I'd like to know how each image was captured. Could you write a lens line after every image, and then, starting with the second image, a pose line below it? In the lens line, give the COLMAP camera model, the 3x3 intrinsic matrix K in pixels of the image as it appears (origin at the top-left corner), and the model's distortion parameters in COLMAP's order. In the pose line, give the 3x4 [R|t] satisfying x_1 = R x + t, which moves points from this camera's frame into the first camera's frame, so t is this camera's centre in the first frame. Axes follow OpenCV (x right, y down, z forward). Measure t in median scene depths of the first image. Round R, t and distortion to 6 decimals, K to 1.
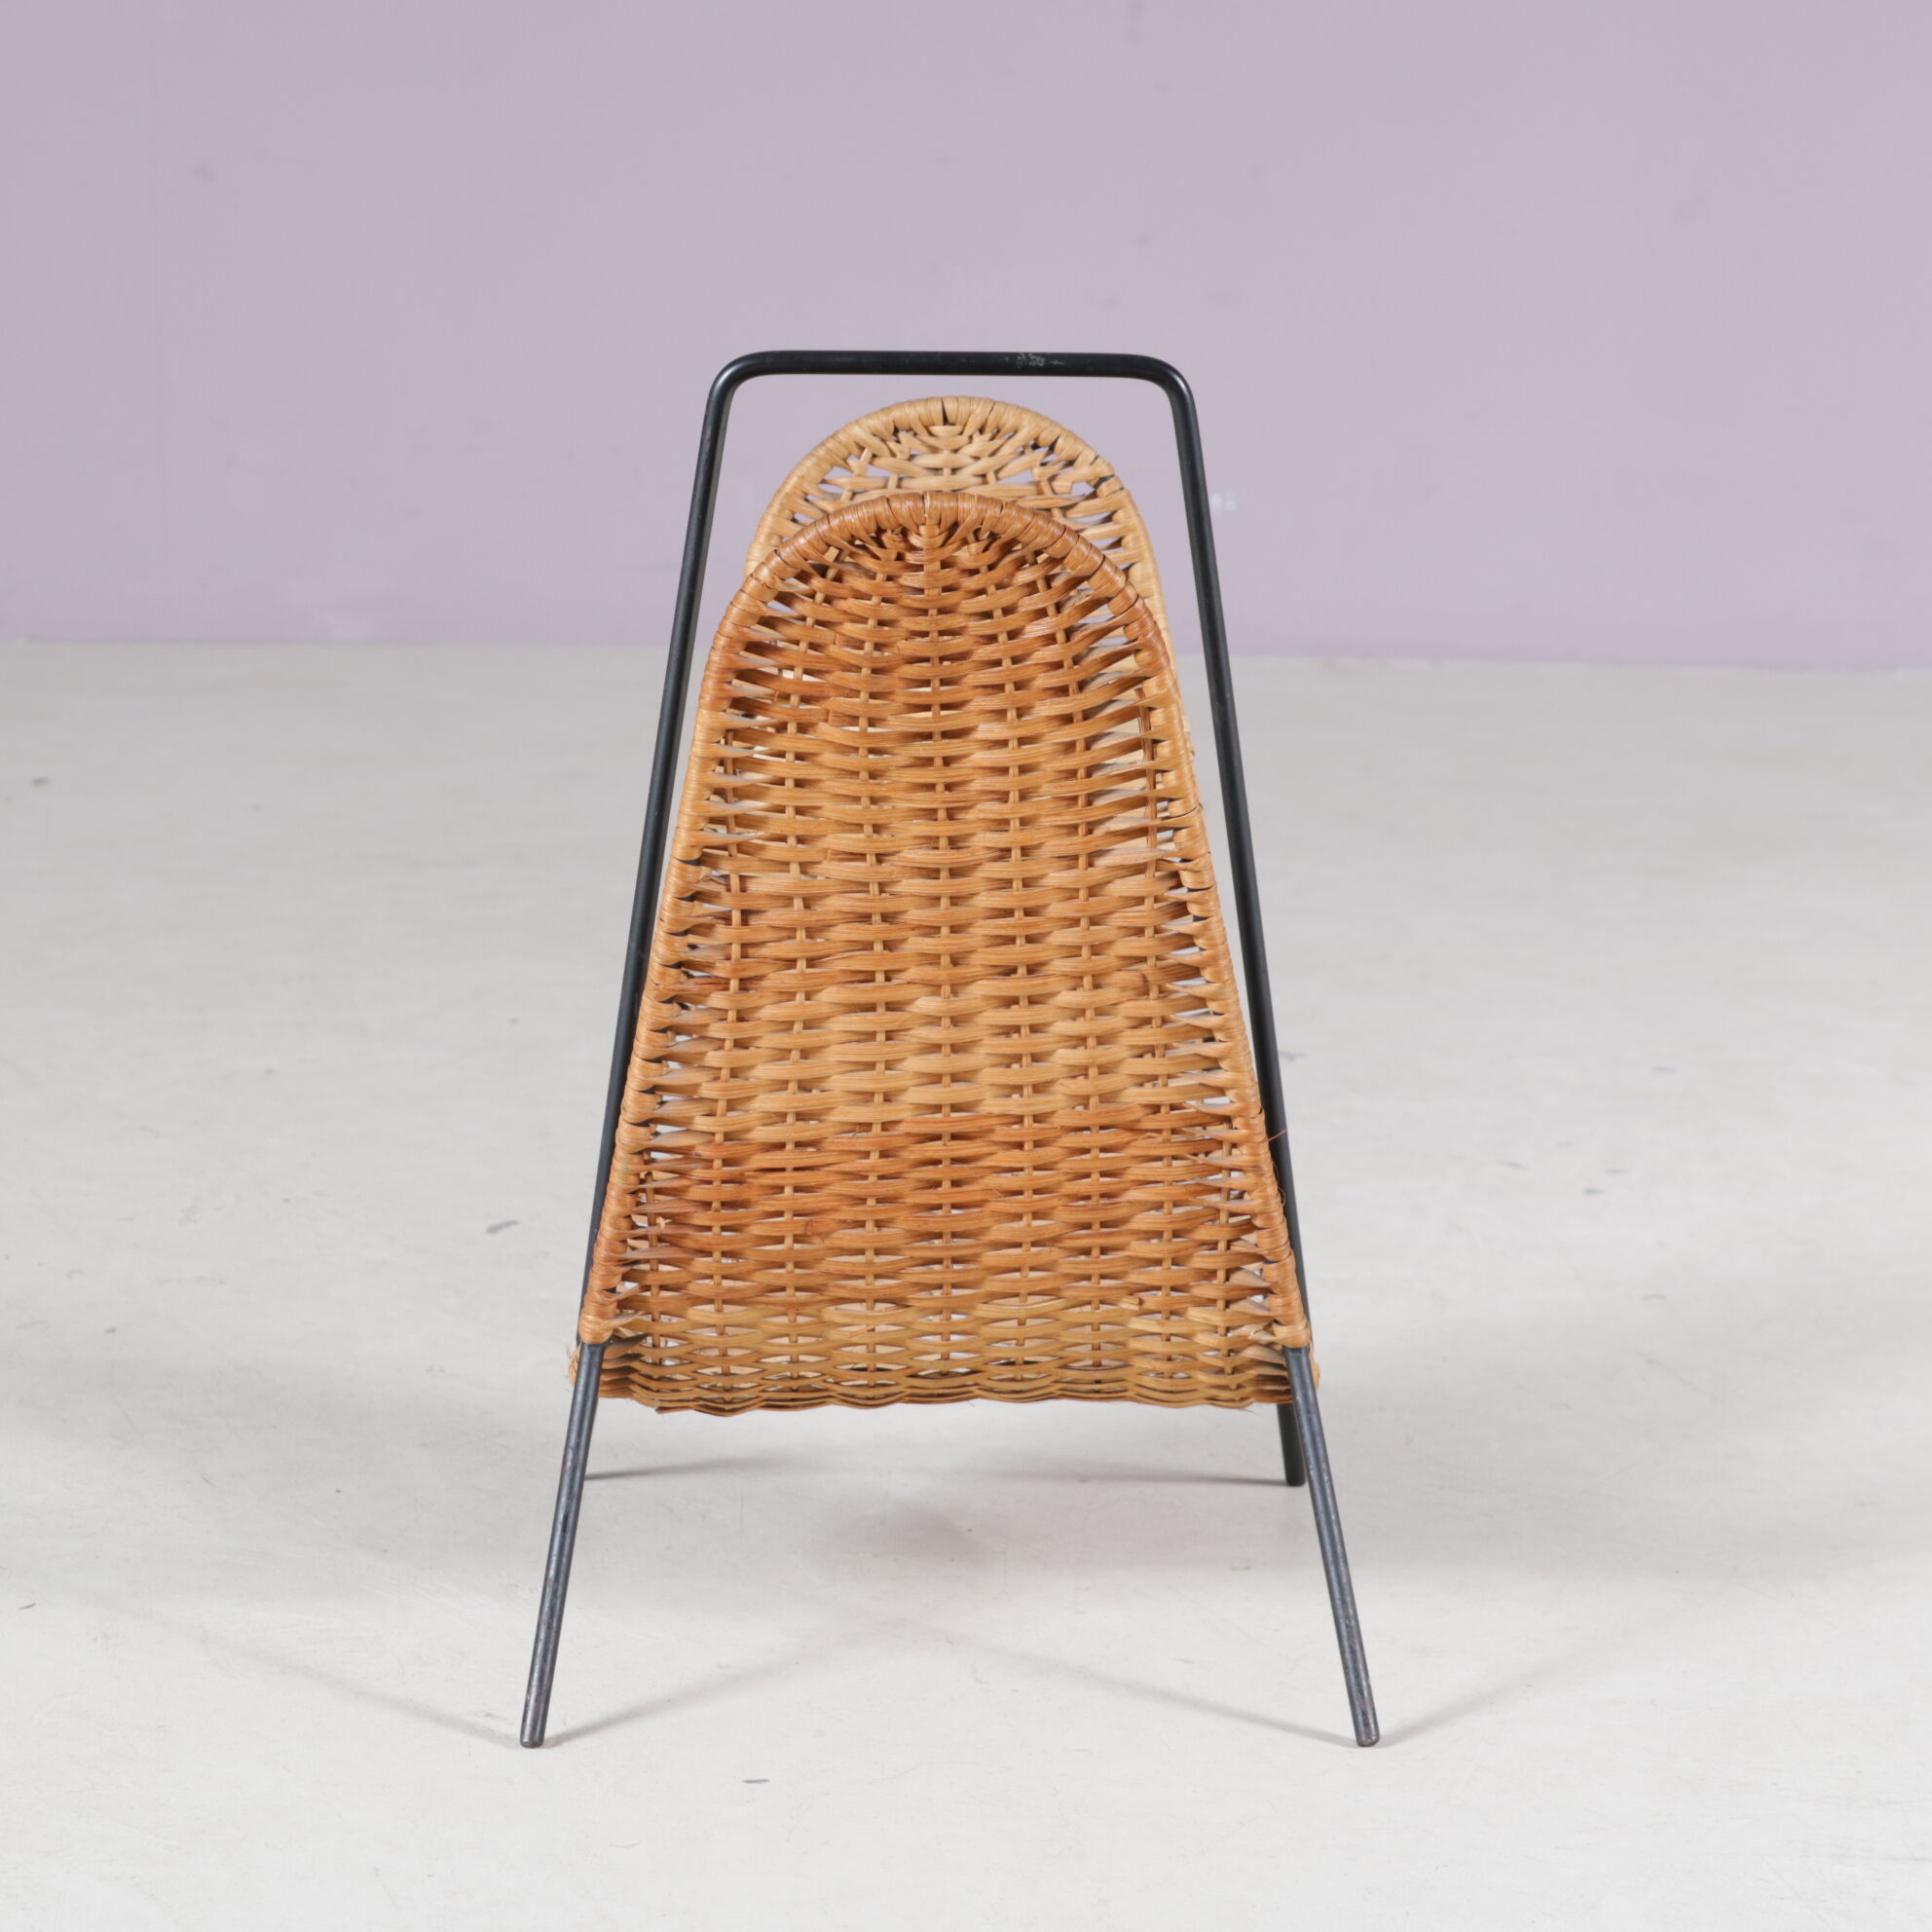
lens RADIAL K [[5597.6, 0, 966.0], [0, 5597.6, 966.0], [0, 0, 1]] dist [0.014801, 0.076601]
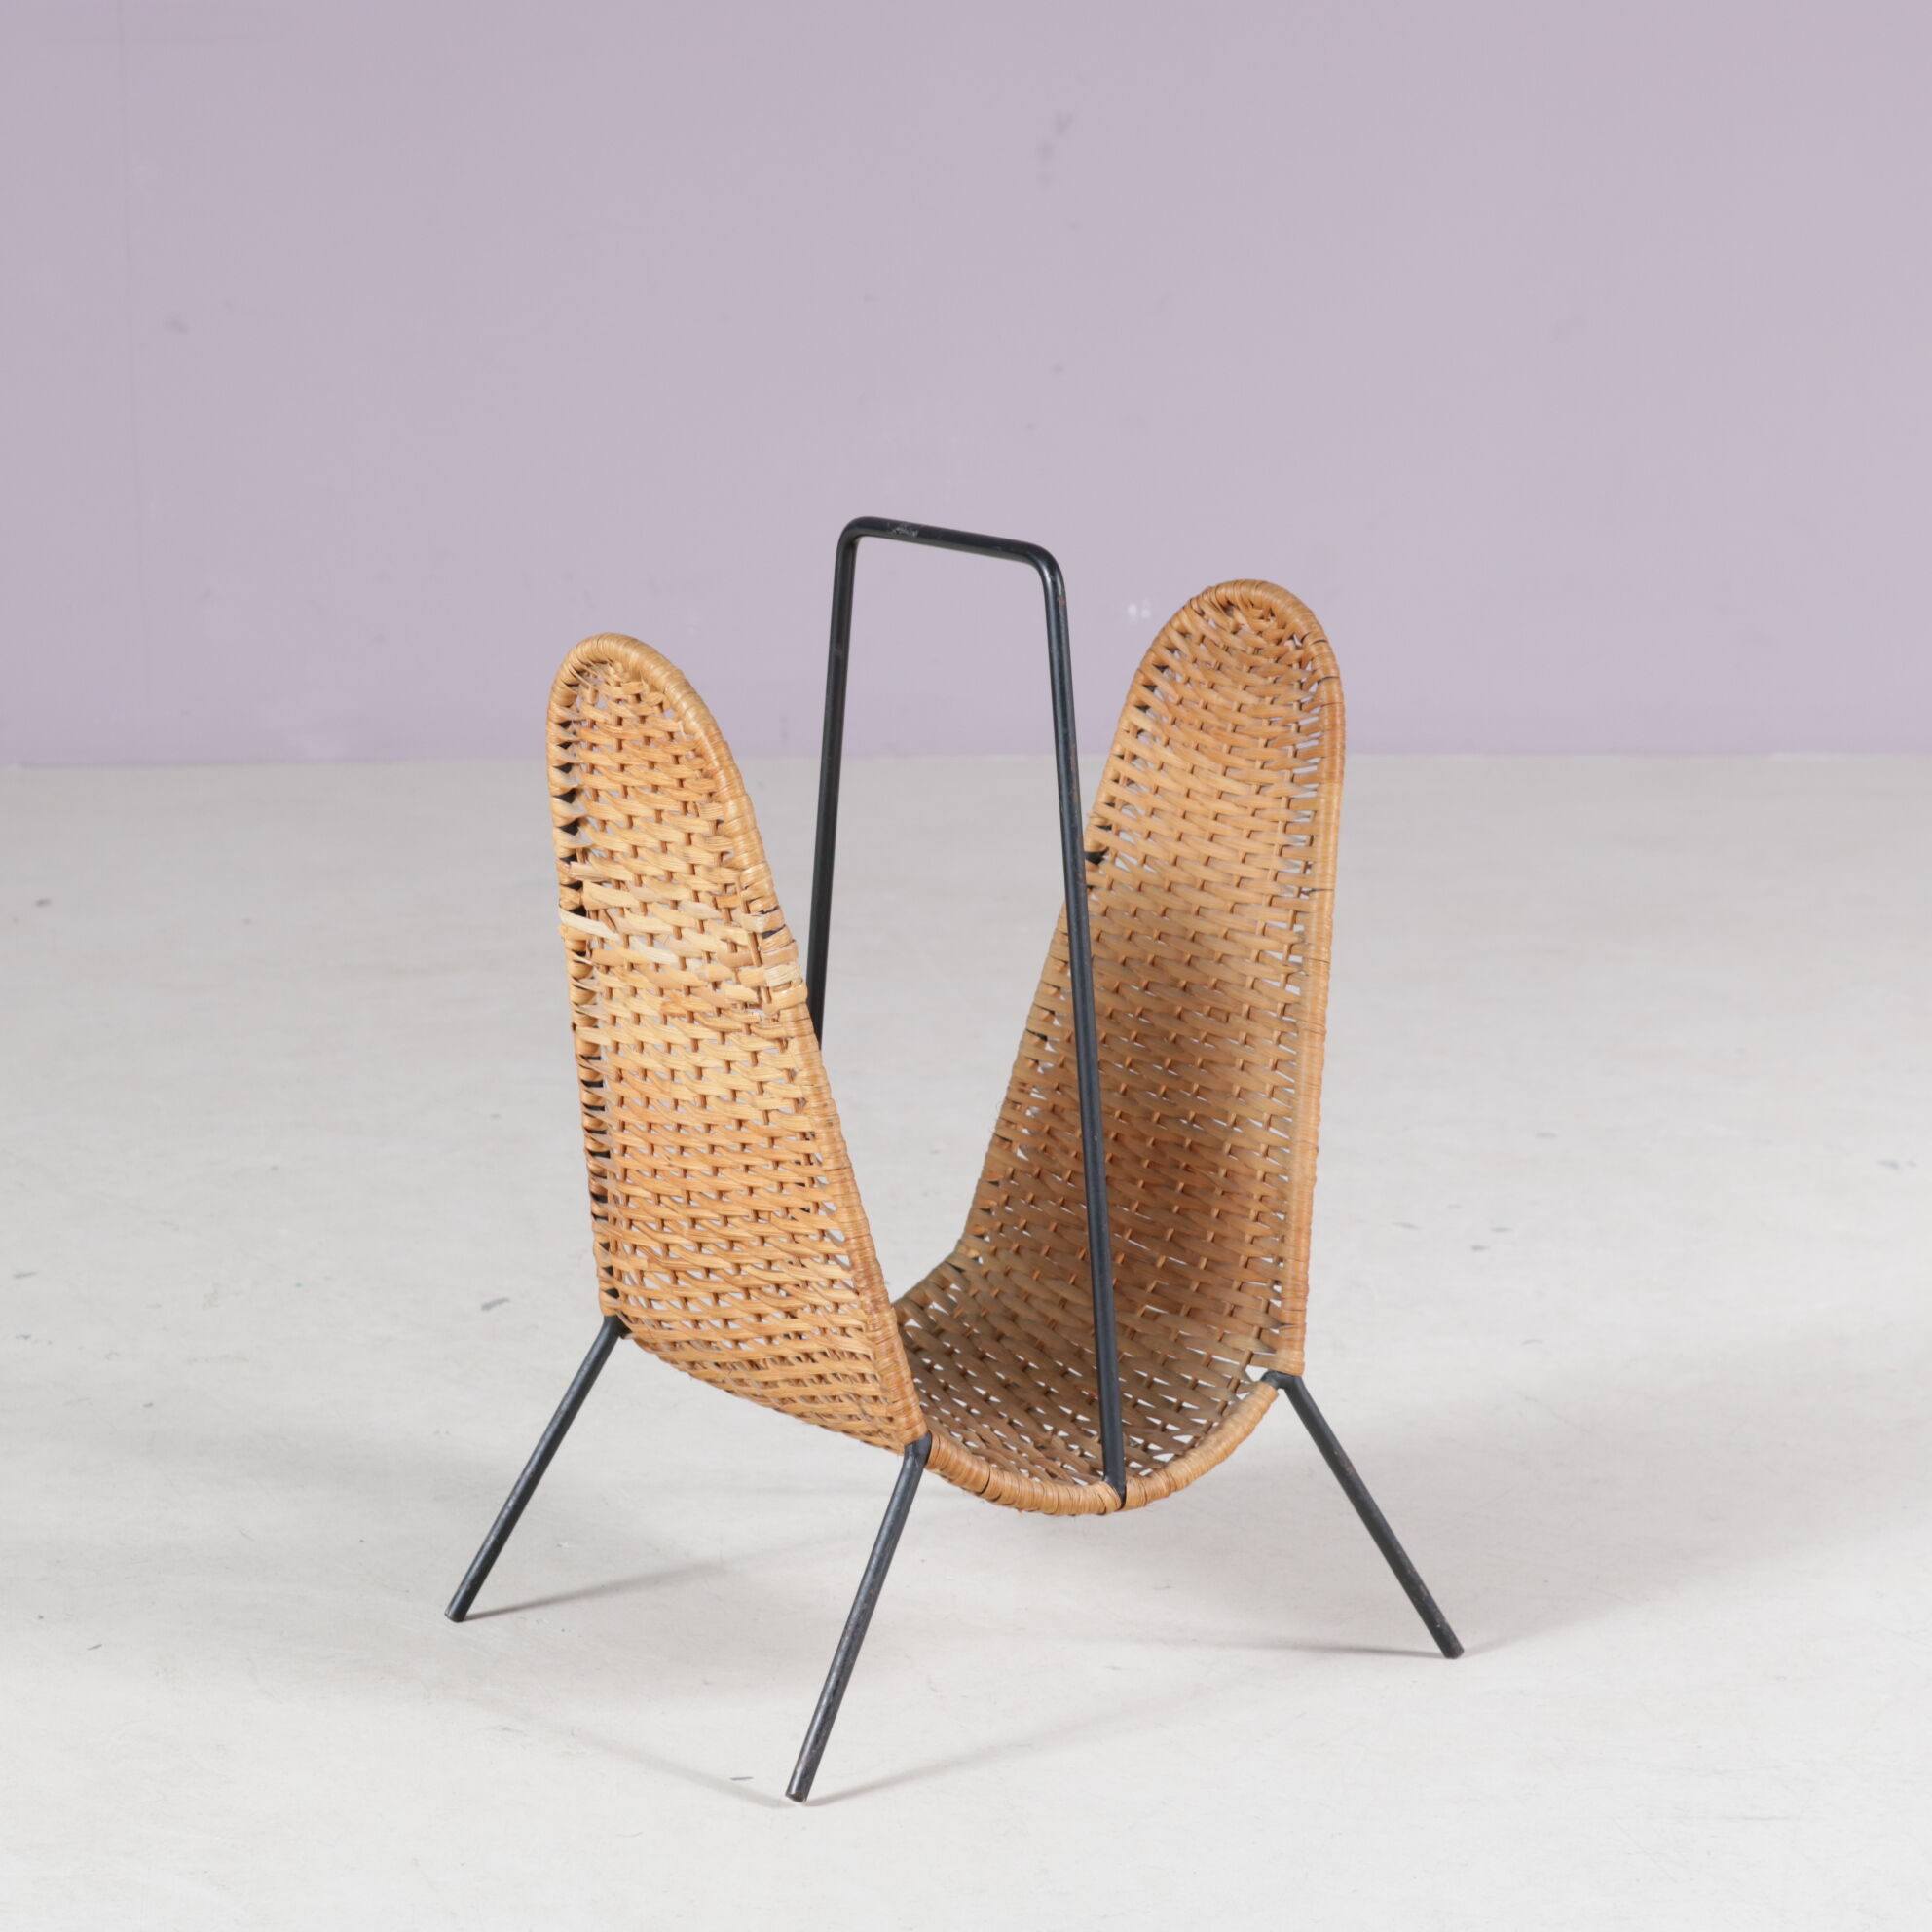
lens RADIAL K [[5597.6, 0, 966.0], [0, 5597.6, 966.0], [0, 0, 1]] dist [0.014801, 0.076601]
pose [[0.999663, -0.023824, 0.010340, 0.000508], [0.023955, 0.999632, -0.012700, -0.004122], [-0.010033, 0.012943, 0.999866, -0.114010]]
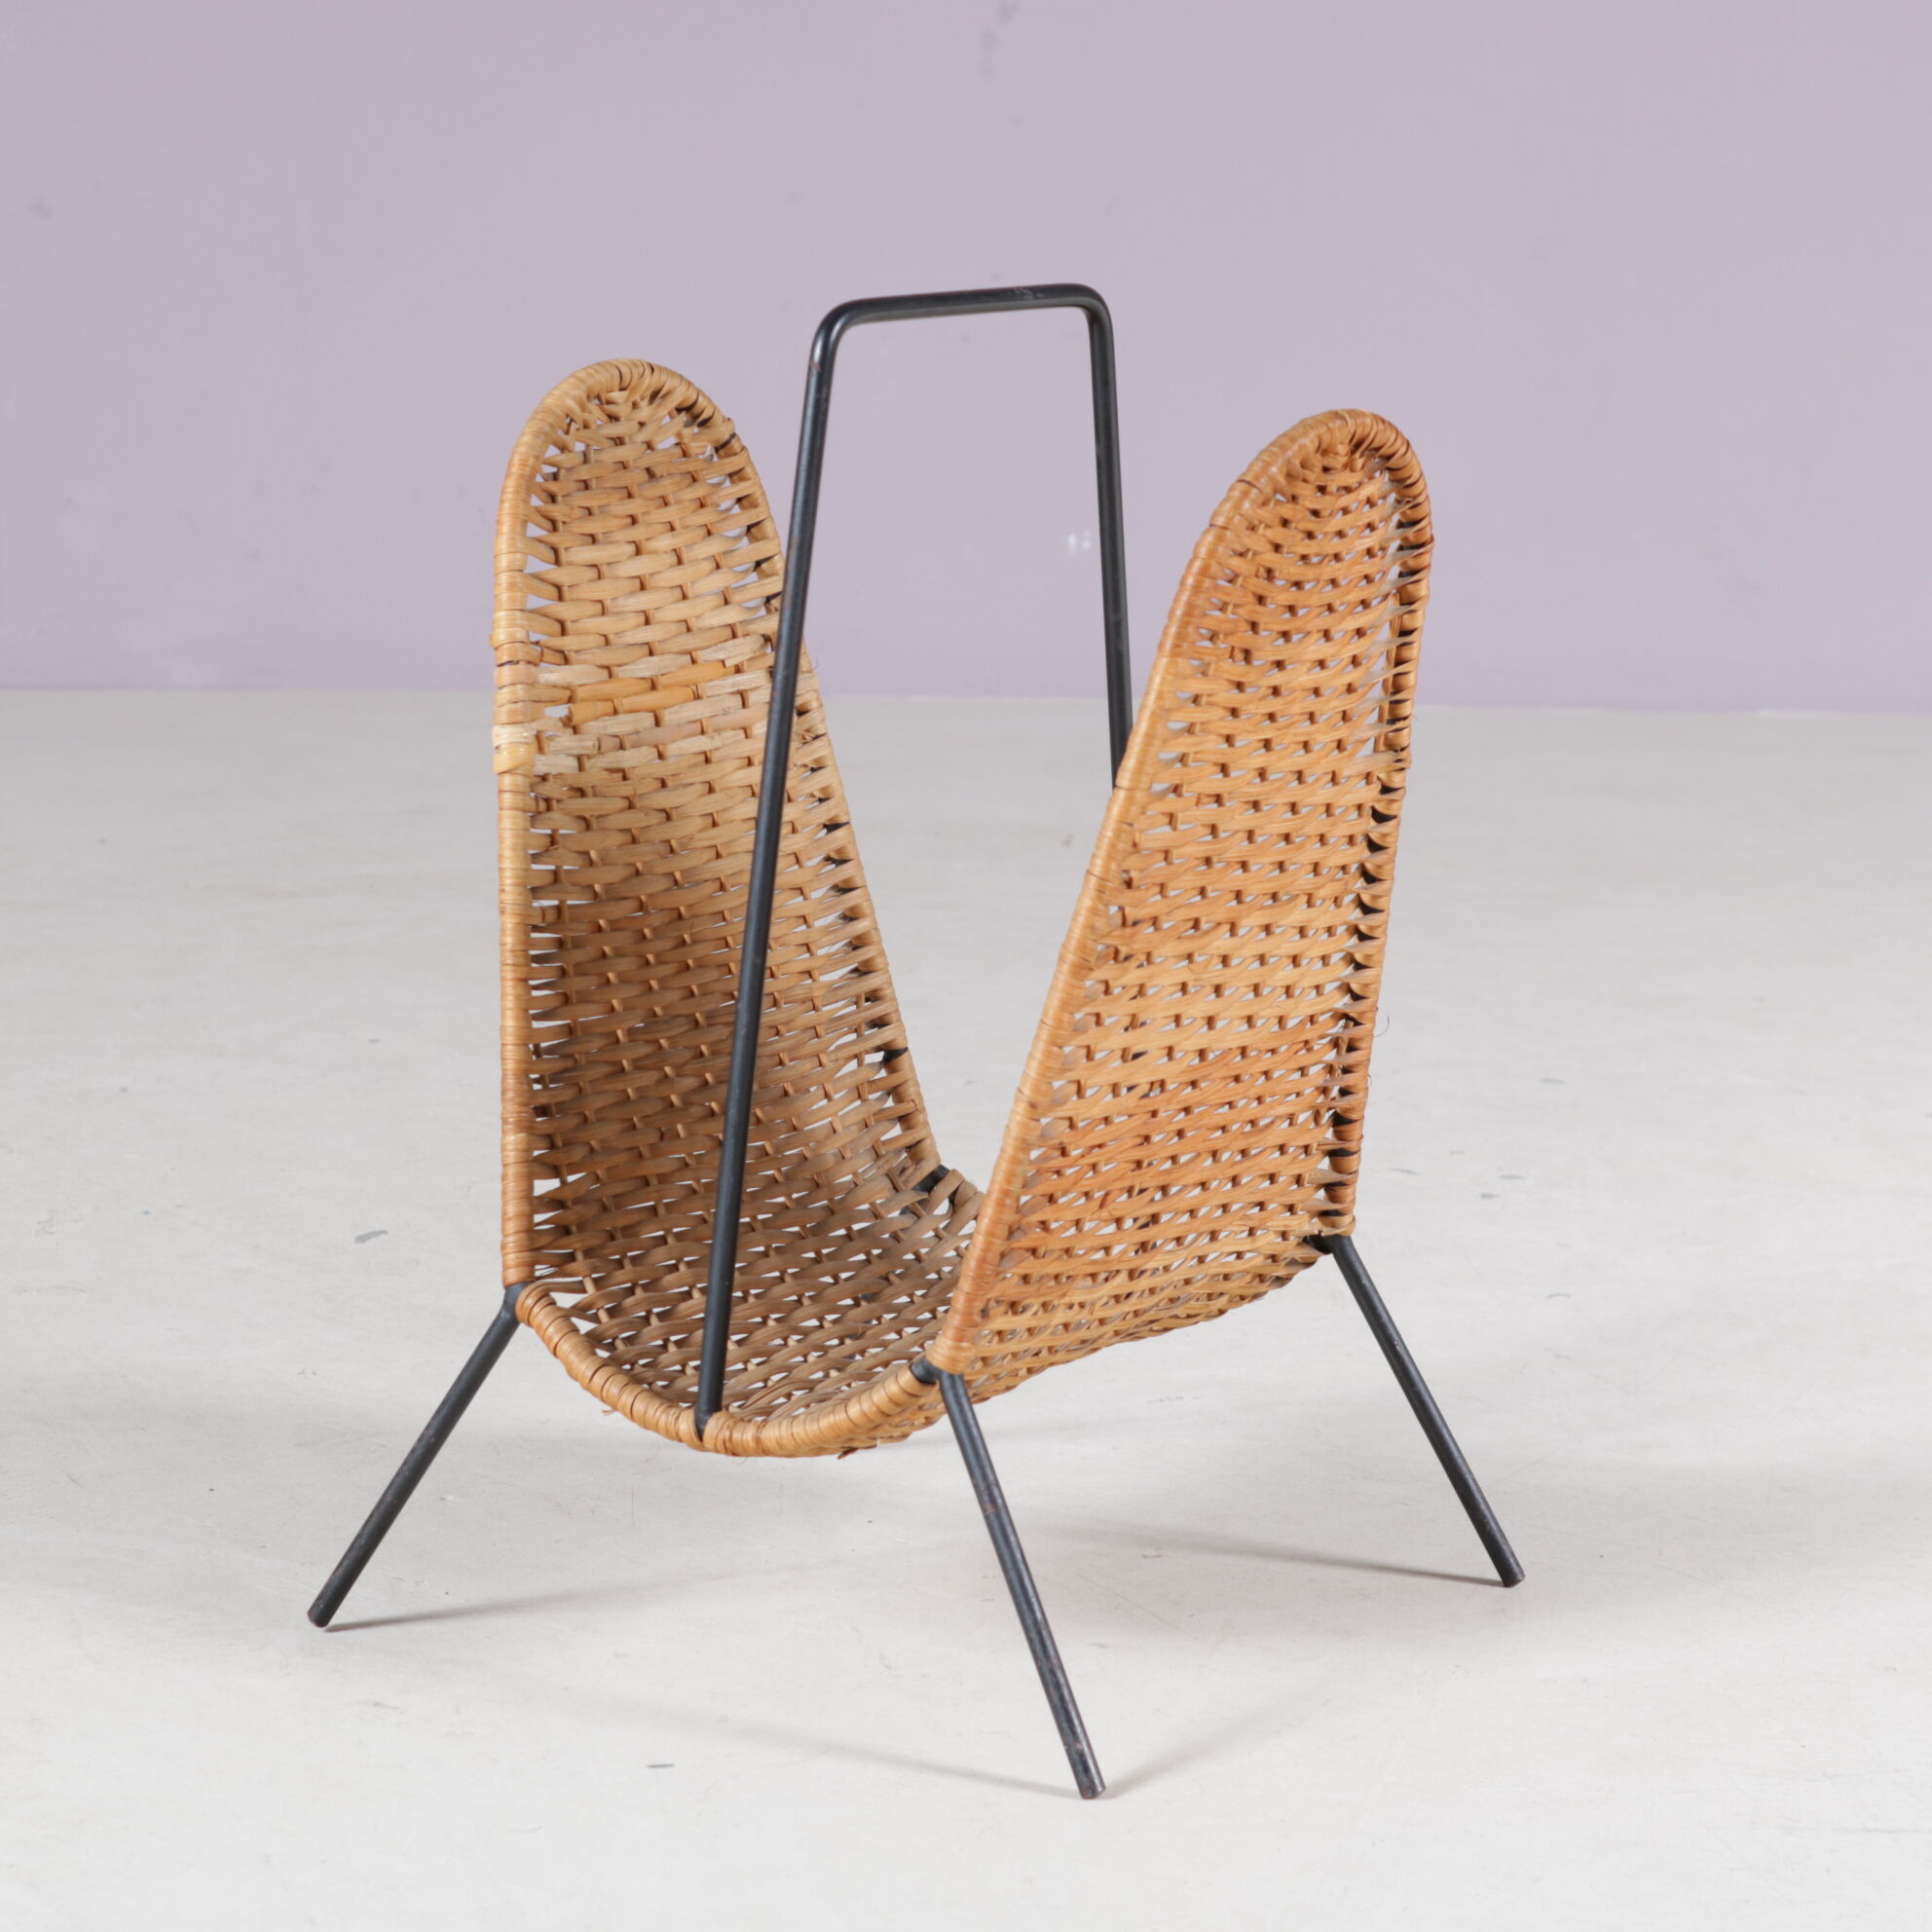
lens RADIAL K [[5597.6, 0, 966.0], [0, 5597.6, 966.0], [0, 0, 1]] dist [0.014801, 0.076601]
pose [[0.999438, -0.005390, 0.033079, -0.012118], [0.006097, 0.999754, -0.021311, 0.021982], [-0.032956, 0.021500, 0.999226, 0.027942]]
